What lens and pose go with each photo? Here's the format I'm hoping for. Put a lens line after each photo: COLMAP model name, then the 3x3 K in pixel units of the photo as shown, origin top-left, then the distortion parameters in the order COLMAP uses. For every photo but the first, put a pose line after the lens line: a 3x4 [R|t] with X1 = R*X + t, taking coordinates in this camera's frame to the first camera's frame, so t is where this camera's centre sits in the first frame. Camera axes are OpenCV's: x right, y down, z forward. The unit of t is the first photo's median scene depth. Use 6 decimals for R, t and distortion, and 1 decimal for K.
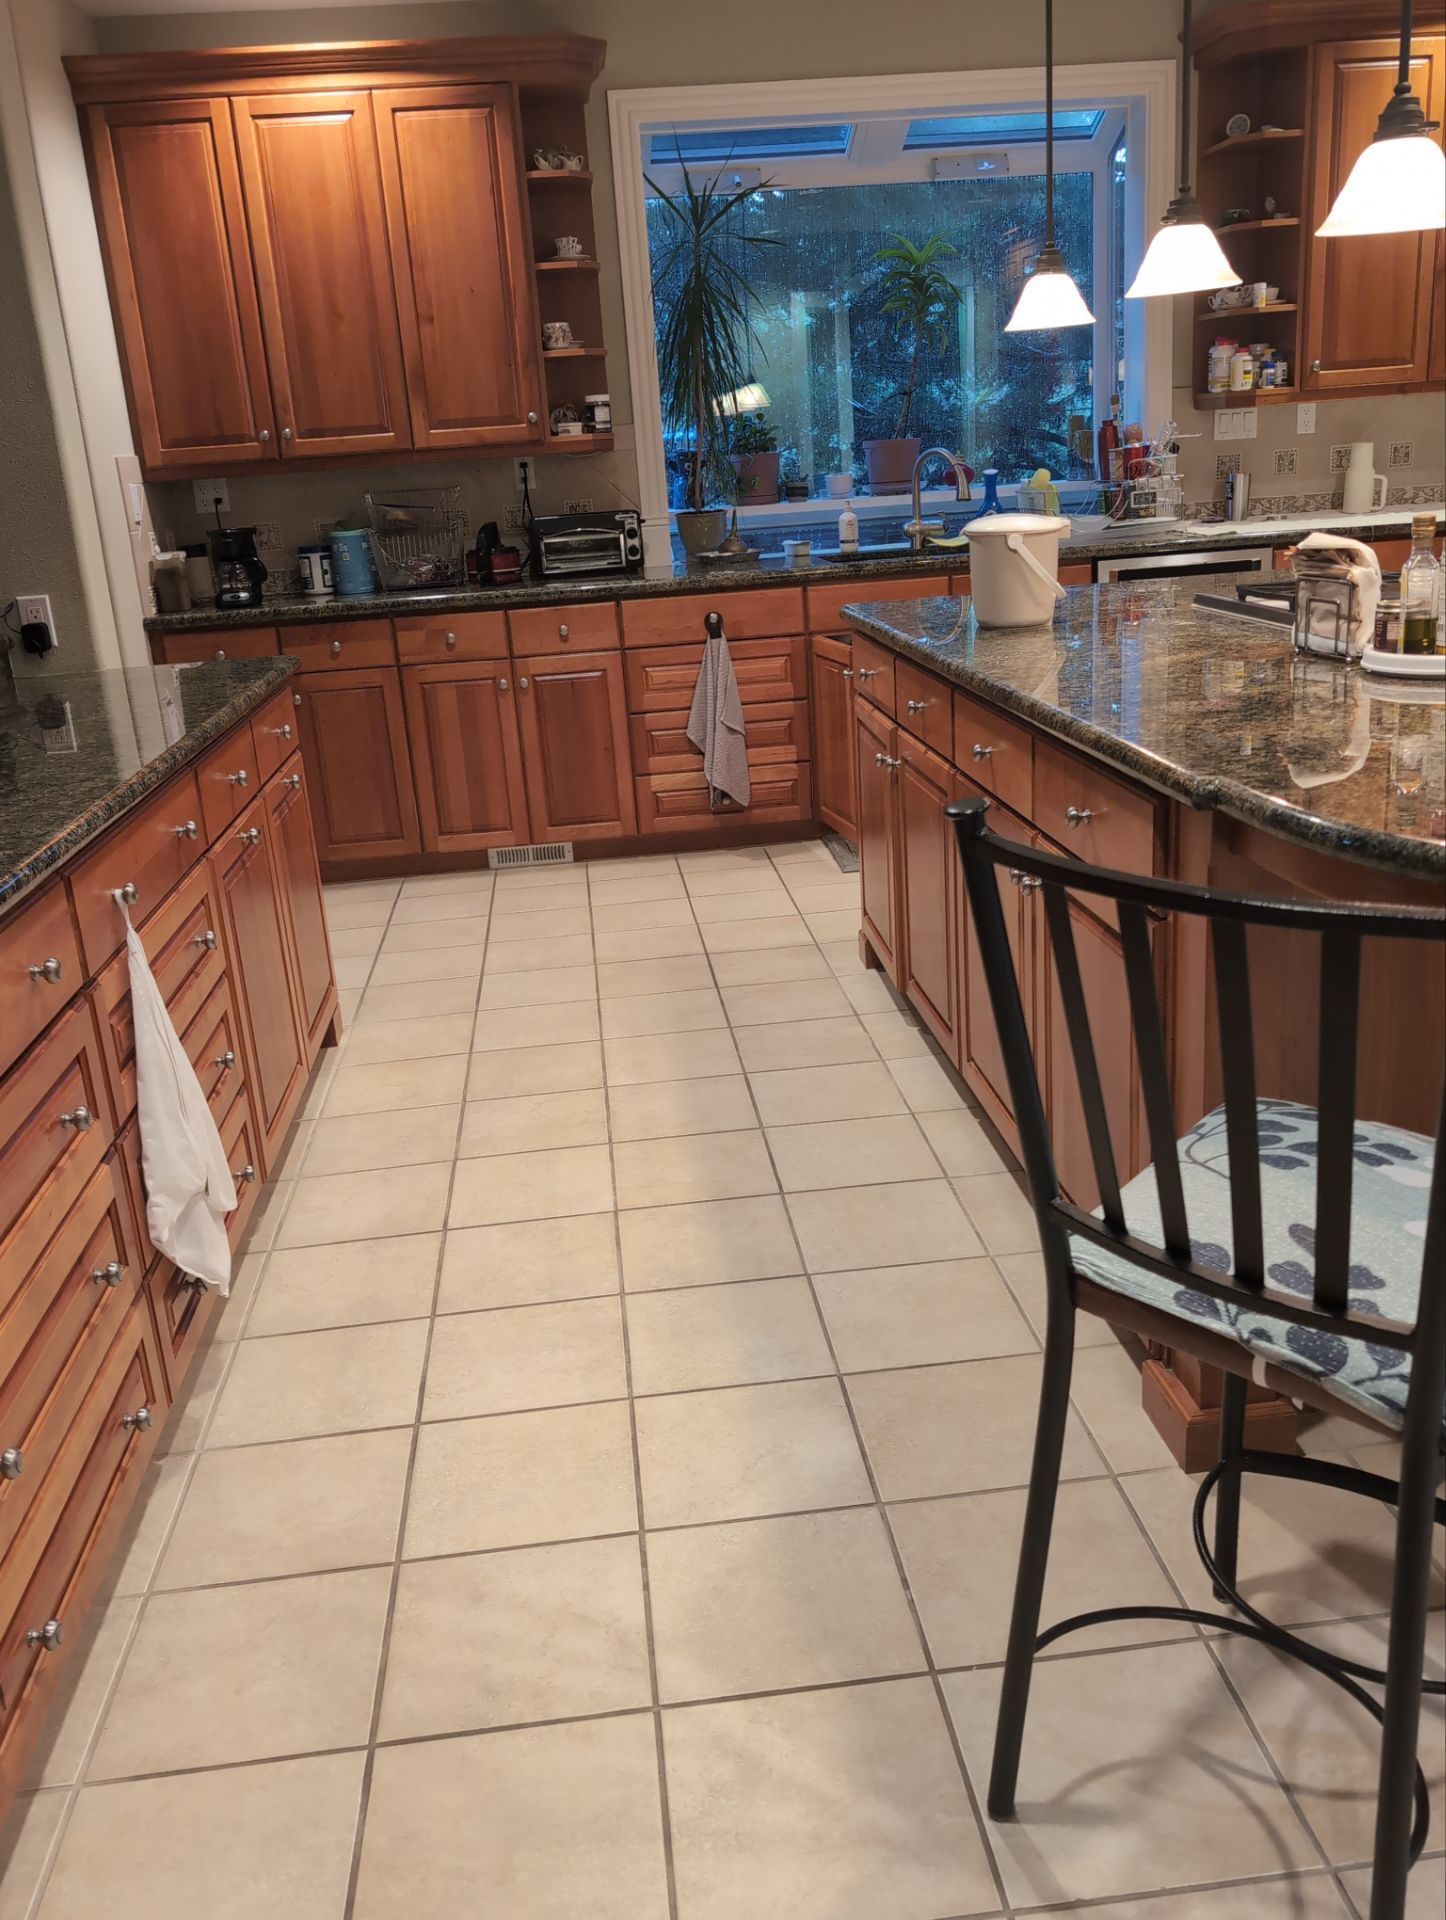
lens RADIAL K [[1637.9, 0, 725.4], [0, 1637.9, 961.5], [0, 0, 1]] dist [0.030202, -0.051742]
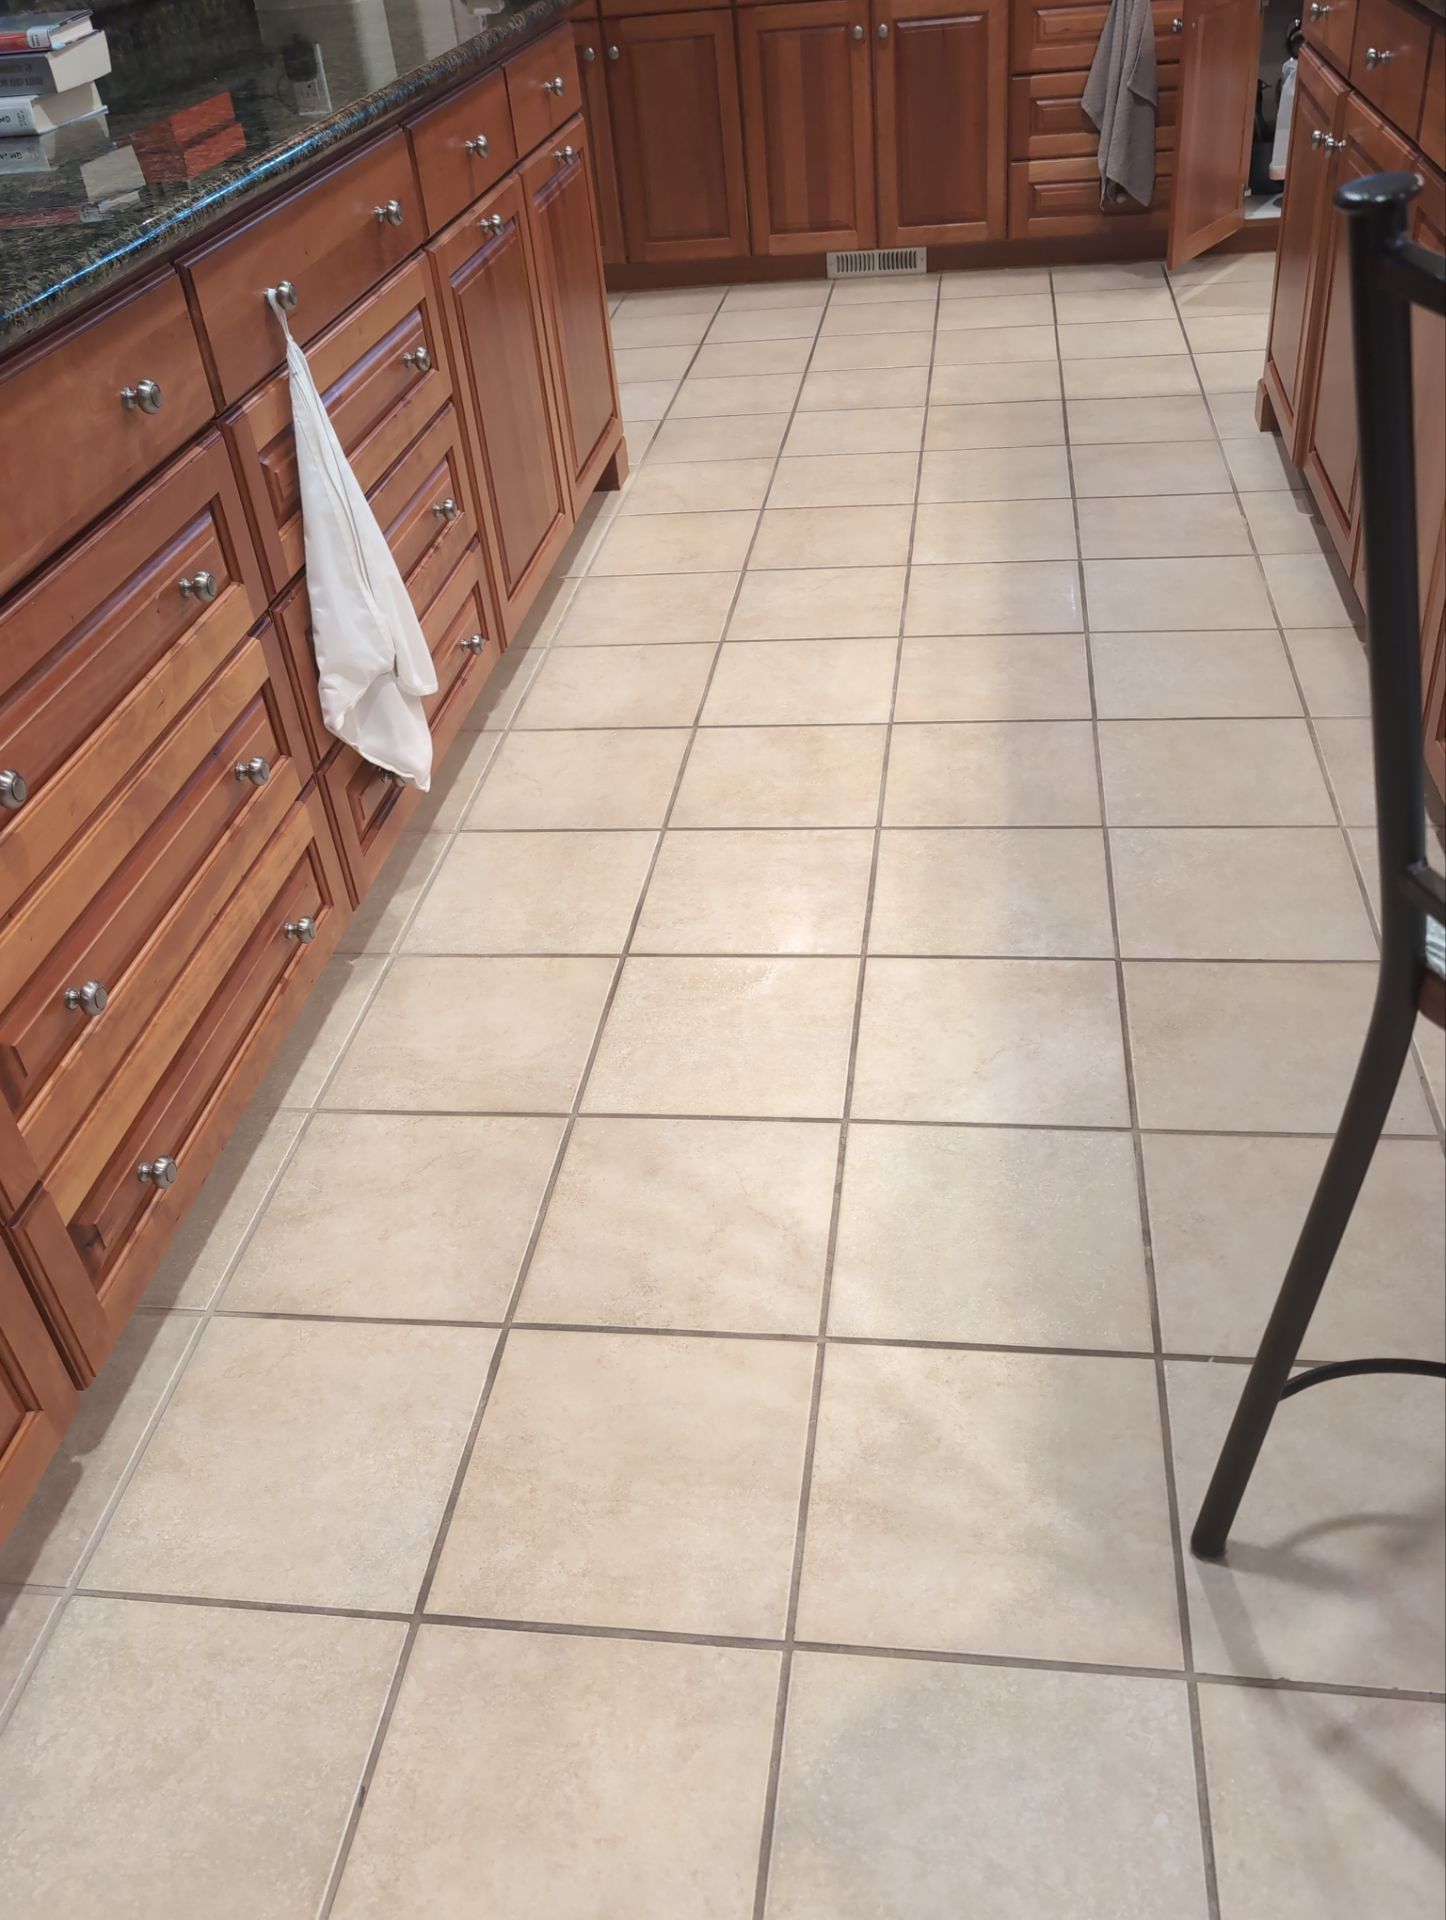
lens RADIAL K [[1637.9, 0, 725.4], [0, 1637.9, 961.5], [0, 0, 1]] dist [0.030202, -0.051742]
pose [[0.971448, 0.122290, -0.203307, 0.043981], [-0.048259, 0.940861, 0.335339, -0.013665], [0.232292, -0.315953, 0.919899, 0.191686]]
